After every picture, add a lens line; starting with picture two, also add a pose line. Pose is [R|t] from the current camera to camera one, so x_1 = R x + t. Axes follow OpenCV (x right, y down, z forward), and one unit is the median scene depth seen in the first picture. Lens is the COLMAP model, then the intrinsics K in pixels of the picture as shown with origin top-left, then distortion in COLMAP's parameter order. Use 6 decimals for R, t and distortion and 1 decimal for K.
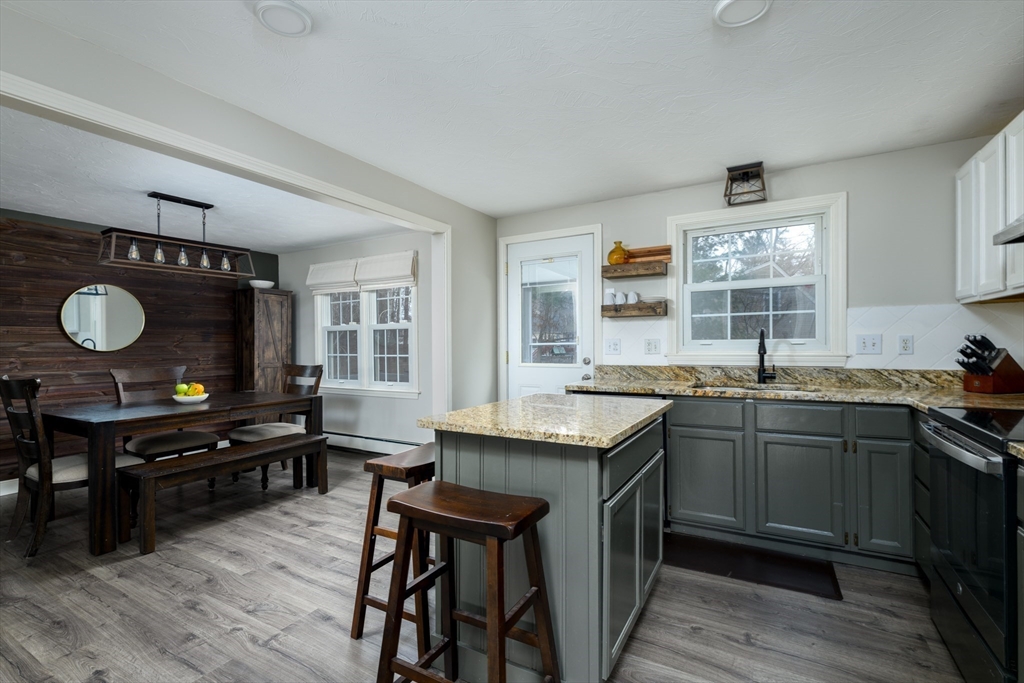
lens RADIAL K [[467.4, 0, 509.1], [0, 467.4, 347.9], [0, 0, 1]] dist [0.001423, -0.000336]
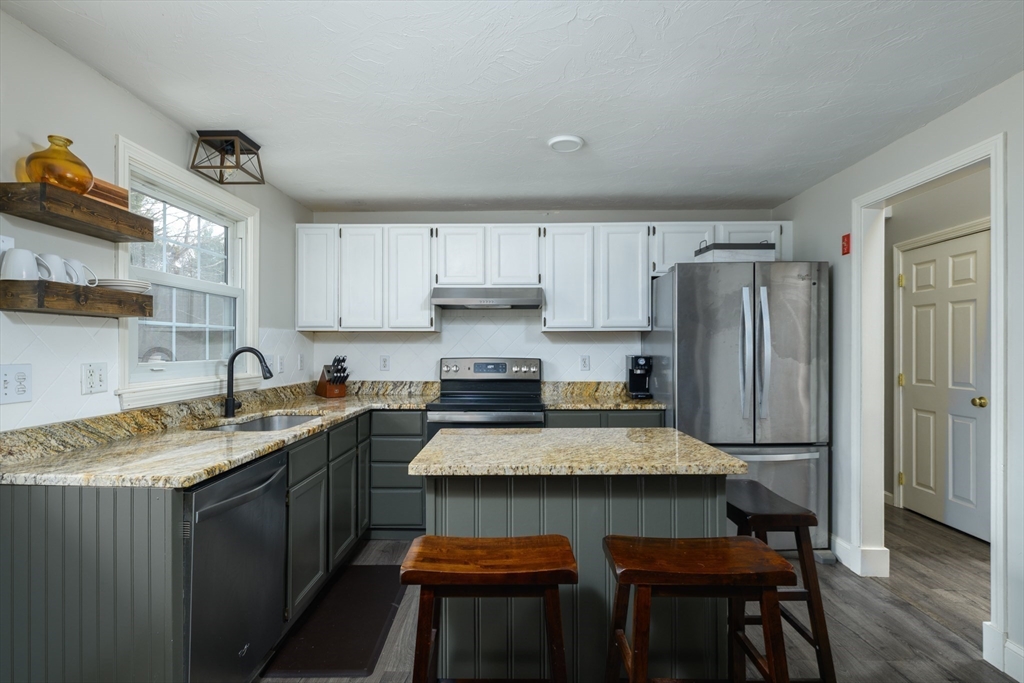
lens RADIAL K [[504.0, 0, 506.5], [0, 504.0, 343.9], [0, 0, 1]] dist [-0.001022, 0.000139]
pose [[-0.481204, 0.016671, 0.876450, -0.239194], [0.016653, 0.999813, -0.009875, -0.016918], [-0.876450, 0.009843, -0.481392, 0.560635]]
